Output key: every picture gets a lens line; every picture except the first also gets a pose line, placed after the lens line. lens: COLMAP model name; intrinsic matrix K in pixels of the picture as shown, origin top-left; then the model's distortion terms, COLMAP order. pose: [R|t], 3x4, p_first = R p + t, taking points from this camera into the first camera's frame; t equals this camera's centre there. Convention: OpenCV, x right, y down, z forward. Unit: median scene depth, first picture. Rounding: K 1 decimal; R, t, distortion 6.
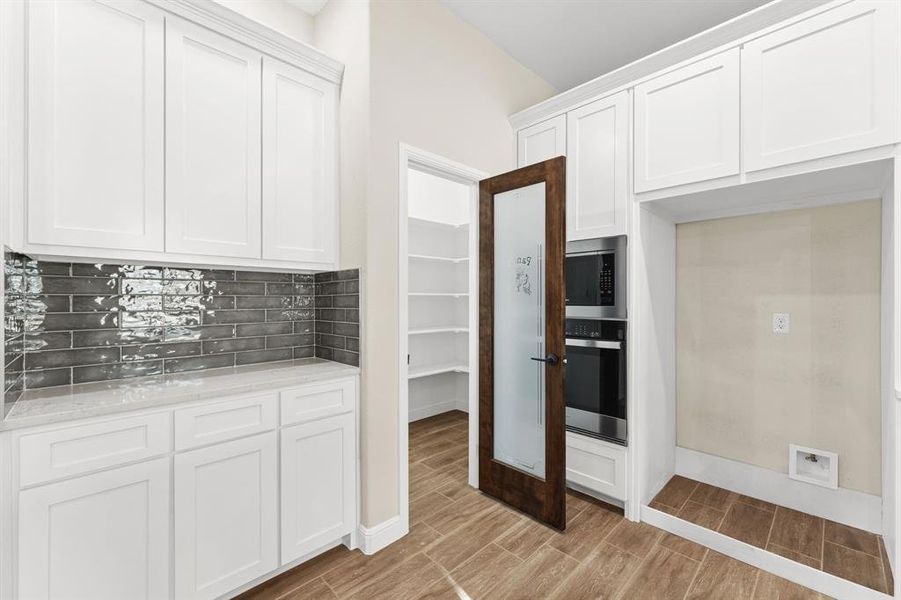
lens RADIAL K [[362.6, 0, 449.2], [0, 362.6, 298.8], [0, 0, 1]] dist [0.002773, -0.001136]
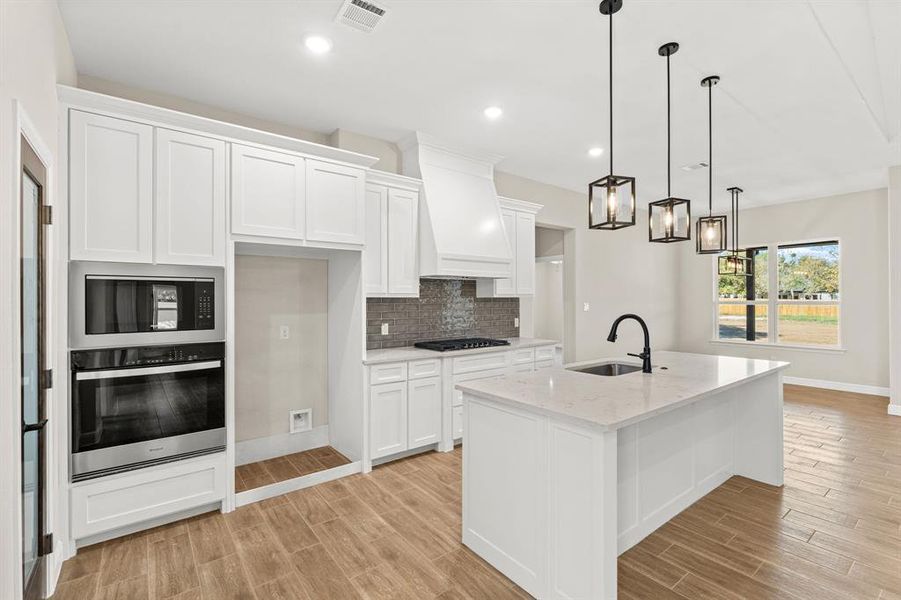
lens RADIAL K [[401.9, 0, 448.0], [0, 401.9, 298.8], [0, 0, 1]] dist [-0.000238, 0.001108]
pose [[0.129525, 0.005351, 0.991562, -0.701986], [0.003725, 0.999976, -0.005883, -0.065762], [-0.991569, 0.004455, 0.129502, 0.134111]]
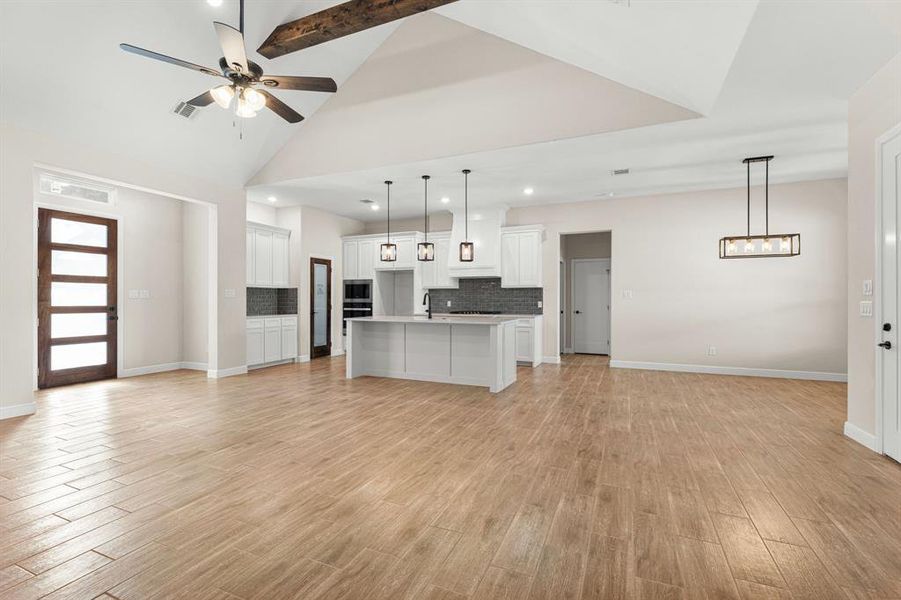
lens RADIAL K [[401.9, 0, 450.6], [0, 401.9, 298.6], [0, 0, 1]] dist [-0.000238, 0.001108]
pose [[0.930167, 0.004453, 0.367110, -0.278199], [-0.004317, 0.999990, -0.001193, 0.023391], [-0.367111, -0.000475, 0.930177, -3.164381]]
